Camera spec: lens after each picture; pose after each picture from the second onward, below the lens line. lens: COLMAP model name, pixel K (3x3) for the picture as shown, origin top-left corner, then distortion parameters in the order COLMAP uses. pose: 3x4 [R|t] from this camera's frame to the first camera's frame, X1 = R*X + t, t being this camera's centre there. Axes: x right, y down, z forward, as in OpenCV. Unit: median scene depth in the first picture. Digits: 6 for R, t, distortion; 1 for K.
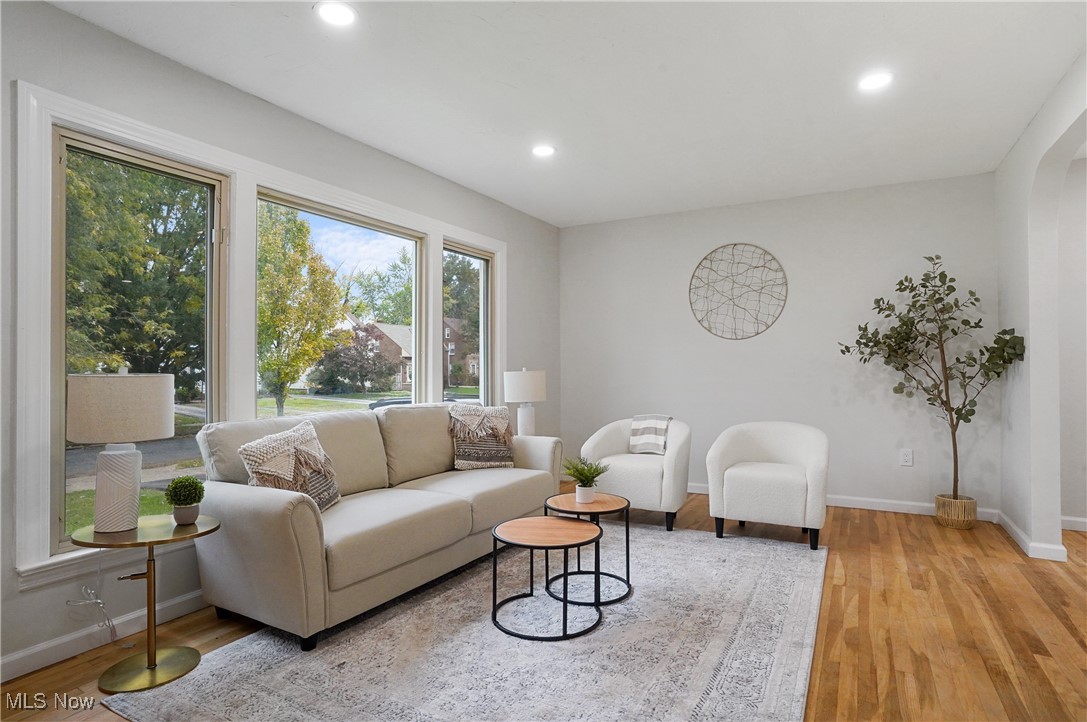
lens RADIAL K [[571.9, 0, 541.0], [0, 571.9, 365.9], [0, 0, 1]] dist [-0.076590, 0.043573]
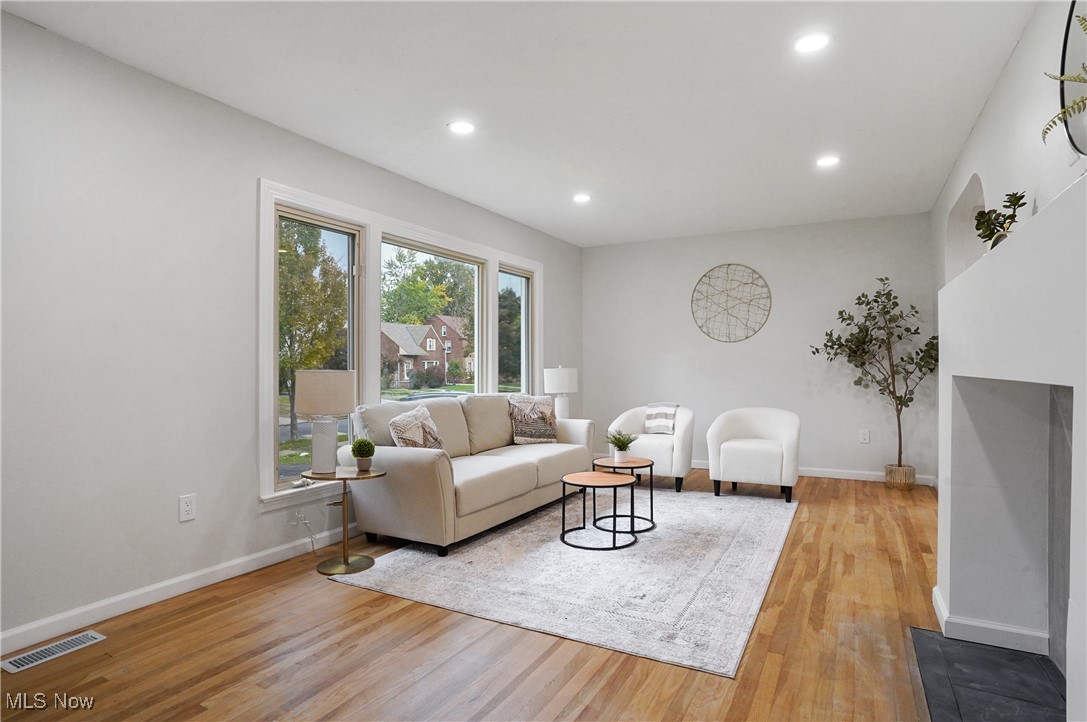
lens RADIAL K [[571.9, 0, 541.0], [0, 571.9, 365.9], [0, 0, 1]] dist [-0.076590, 0.043573]
pose [[0.999963, -0.001453, 0.008512, -0.099418], [0.001417, 0.999990, 0.004215, -0.001628], [-0.008518, -0.004203, 0.999955, -0.297315]]
